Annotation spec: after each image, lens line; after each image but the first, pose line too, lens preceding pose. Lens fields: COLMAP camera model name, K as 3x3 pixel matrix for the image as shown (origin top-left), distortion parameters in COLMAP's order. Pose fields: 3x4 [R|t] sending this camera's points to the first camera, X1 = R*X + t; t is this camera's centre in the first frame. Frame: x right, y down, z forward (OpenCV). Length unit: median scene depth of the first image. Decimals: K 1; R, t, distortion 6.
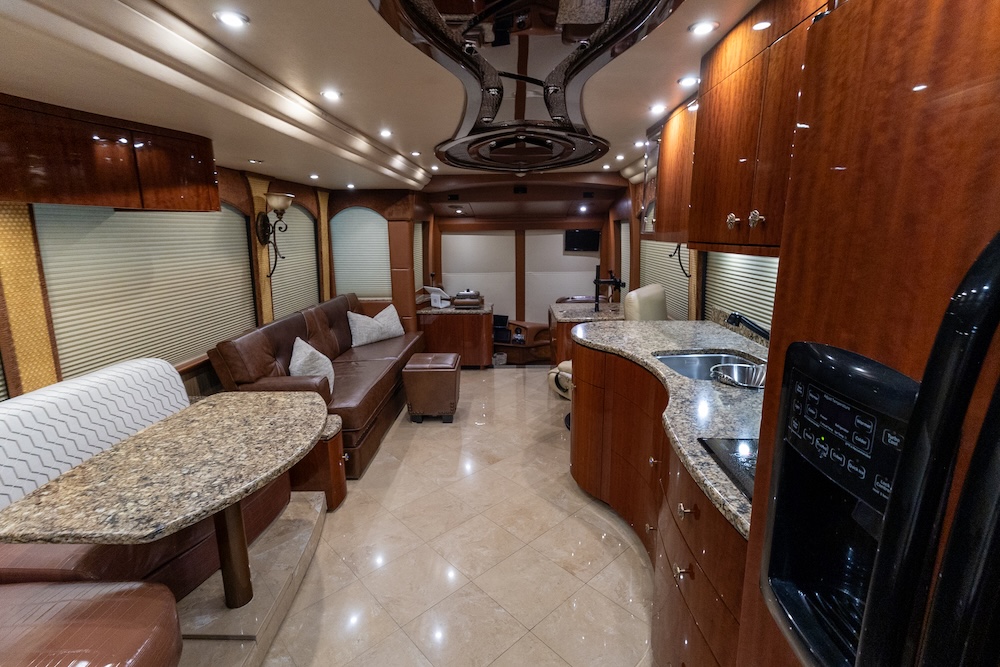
lens RADIAL K [[473.5, 0, 500.0], [0, 473.5, 333.5], [0, 0, 1]] dist [0.013258, -0.000219]
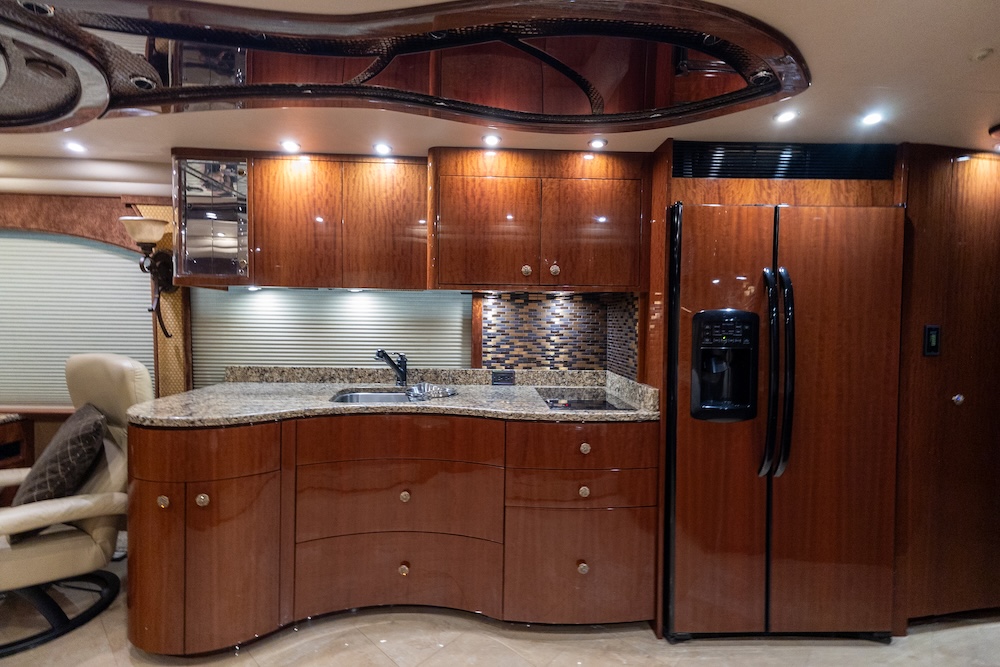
lens RADIAL K [[473.5, 0, 500.0], [0, 473.5, 333.5], [0, 0, 1]] dist [0.013258, -0.000219]
pose [[-0.097218, -0.016843, 0.995121, -2.240462], [0.198987, 0.979340, 0.036015, -0.211253], [-0.975168, 0.201517, -0.091858, 2.643793]]
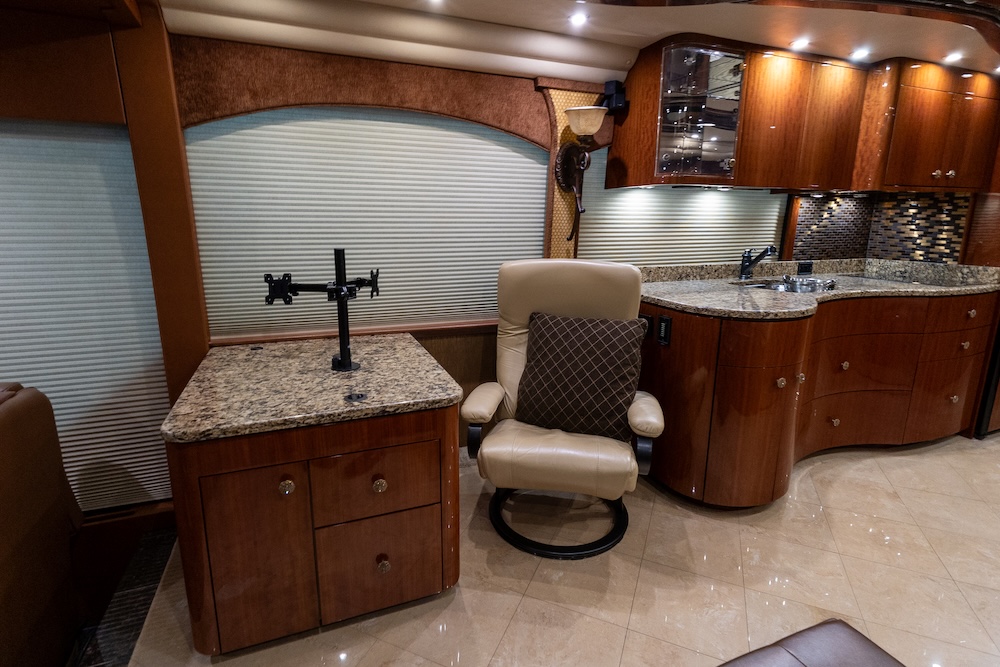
lens RADIAL K [[504.6, 0, 500.0], [0, 504.6, 333.5], [0, 0, 1]] dist [-0.002583, -0.001483]
pose [[-0.419878, -0.189240, 0.887632, -1.441963], [0.198602, 0.935159, 0.293317, -1.200379], [-0.885585, 0.299443, -0.355069, 7.213591]]
